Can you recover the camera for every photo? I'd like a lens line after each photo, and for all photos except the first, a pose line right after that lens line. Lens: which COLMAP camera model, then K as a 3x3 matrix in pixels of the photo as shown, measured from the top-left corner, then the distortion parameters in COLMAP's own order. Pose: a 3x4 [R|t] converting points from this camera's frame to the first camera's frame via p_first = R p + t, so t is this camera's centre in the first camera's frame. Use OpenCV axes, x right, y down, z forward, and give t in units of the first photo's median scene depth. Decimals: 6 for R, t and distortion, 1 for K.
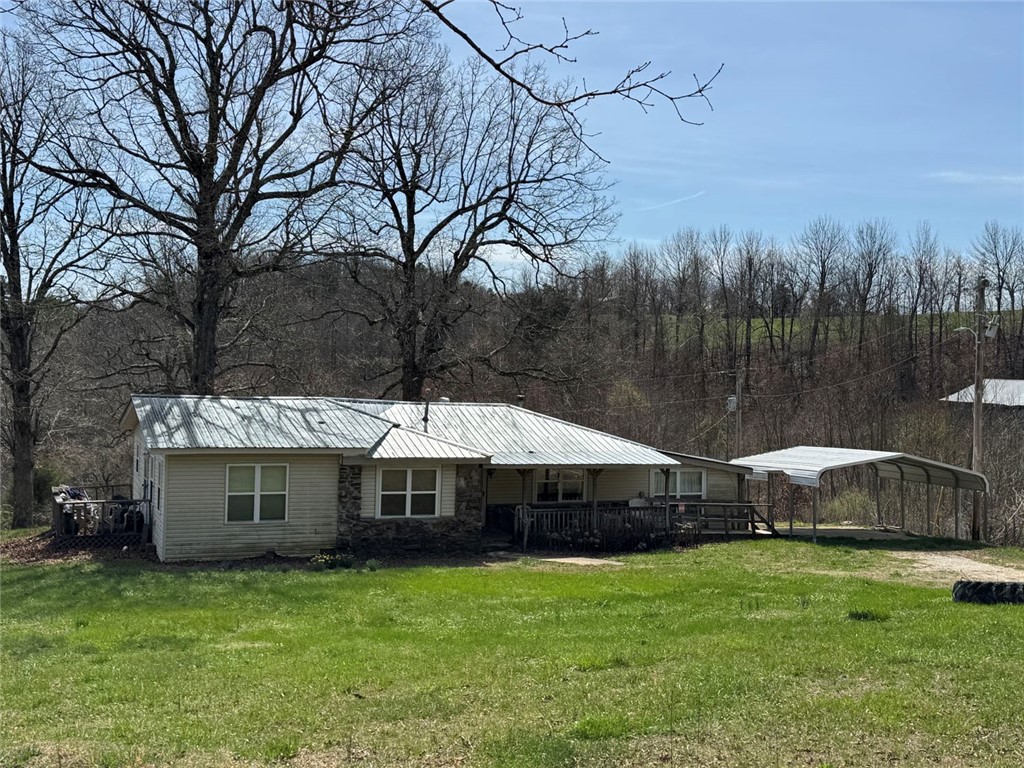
lens RADIAL K [[1258.1, 0, 513.5], [0, 1258.1, 386.0], [0, 0, 1]] dist [0.098797, 0.000000]
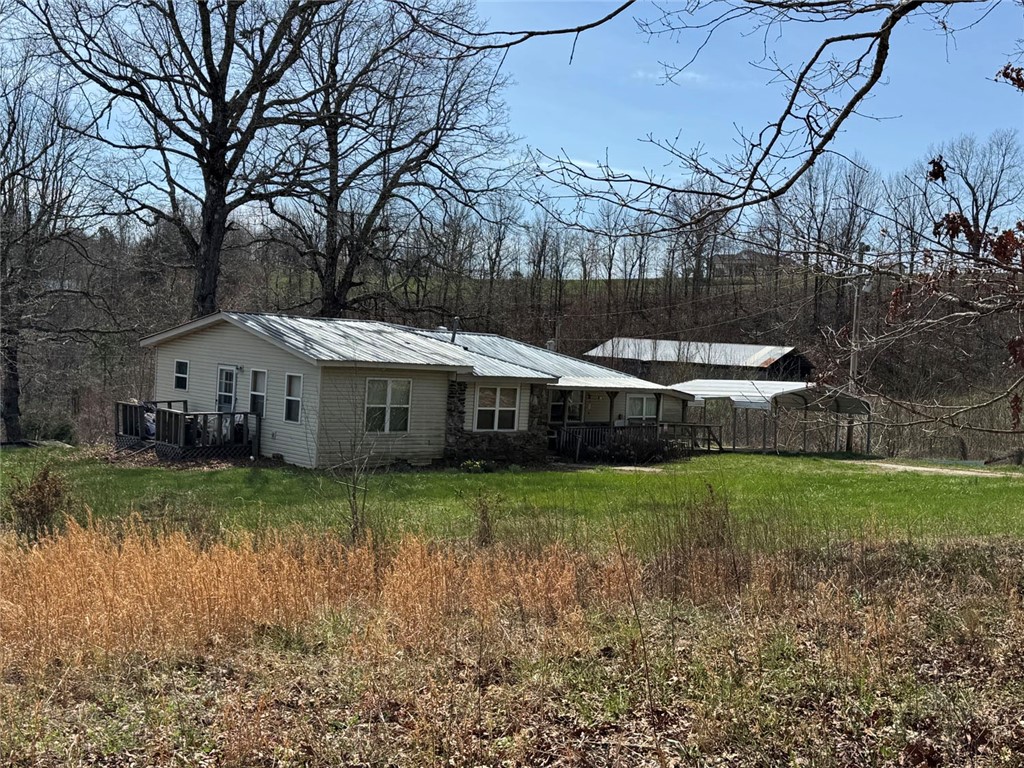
lens RADIAL K [[1258.1, 0, 515.5], [0, 1258.1, 375.8], [0, 0, 1]] dist [0.098797, 0.000000]
pose [[0.925688, 0.018994, 0.377810, -0.442223], [-0.028396, 0.999410, 0.019330, 0.031598], [-0.377220, -0.028622, 0.925681, -0.018474]]
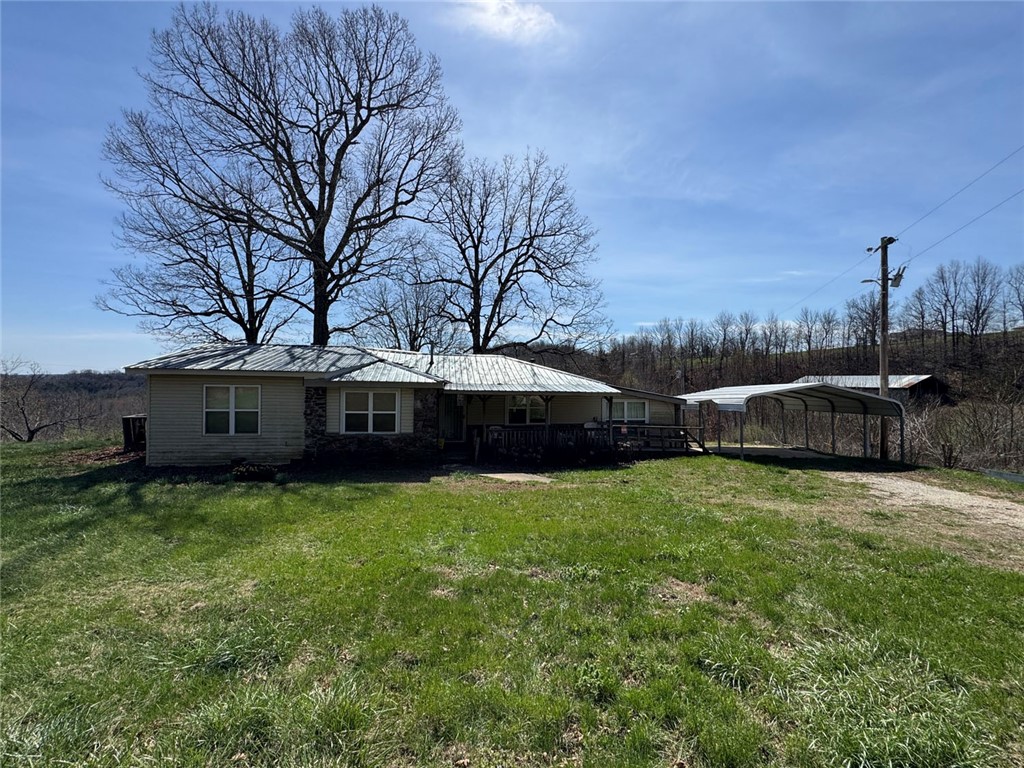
lens RADIAL K [[435.1, 0, 512.5], [0, 435.1, 383.6], [0, 0, 1]] dist [-0.008404, 0.003916]
pose [[0.977799, -0.010752, -0.209268, 0.118980], [0.006777, 0.999783, -0.019704, 0.061468], [0.209435, 0.017849, 0.977660, 0.579541]]
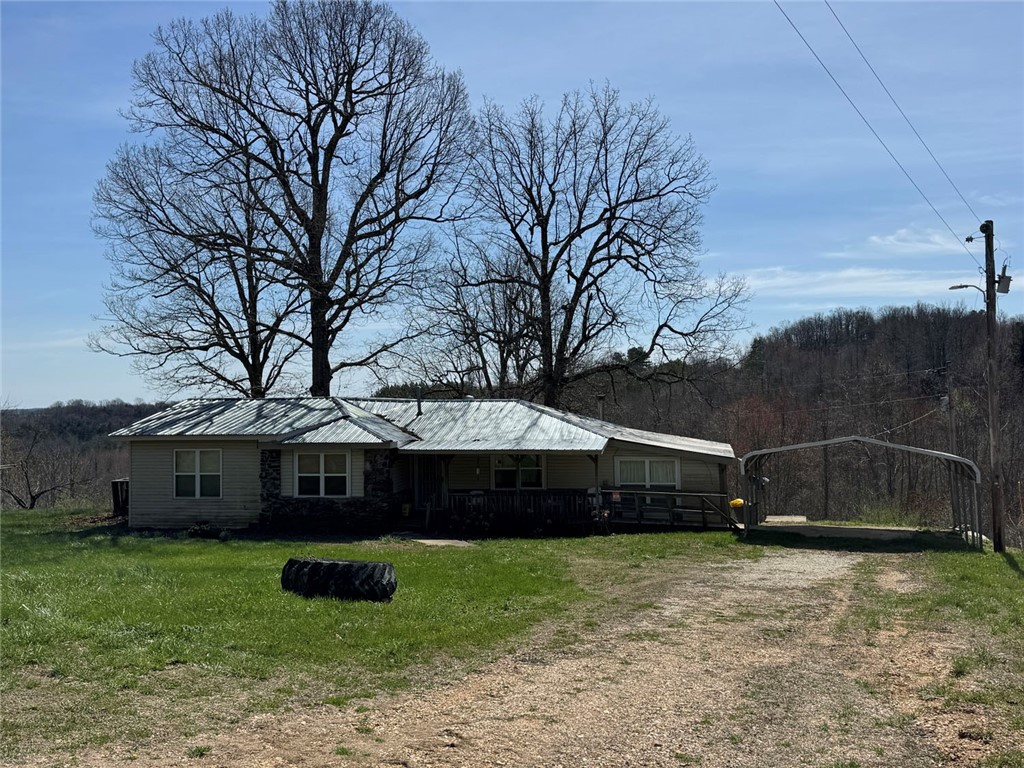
lens RADIAL K [[951.4, 0, 512.8], [0, 951.4, 375.5], [0, 0, 1]] dist [0.073516, 0.000000]
pose [[0.845039, -0.052108, -0.532159, 0.470426], [0.024069, 0.997938, -0.059496, 0.046975], [0.534162, 0.037468, 0.844551, 0.341462]]
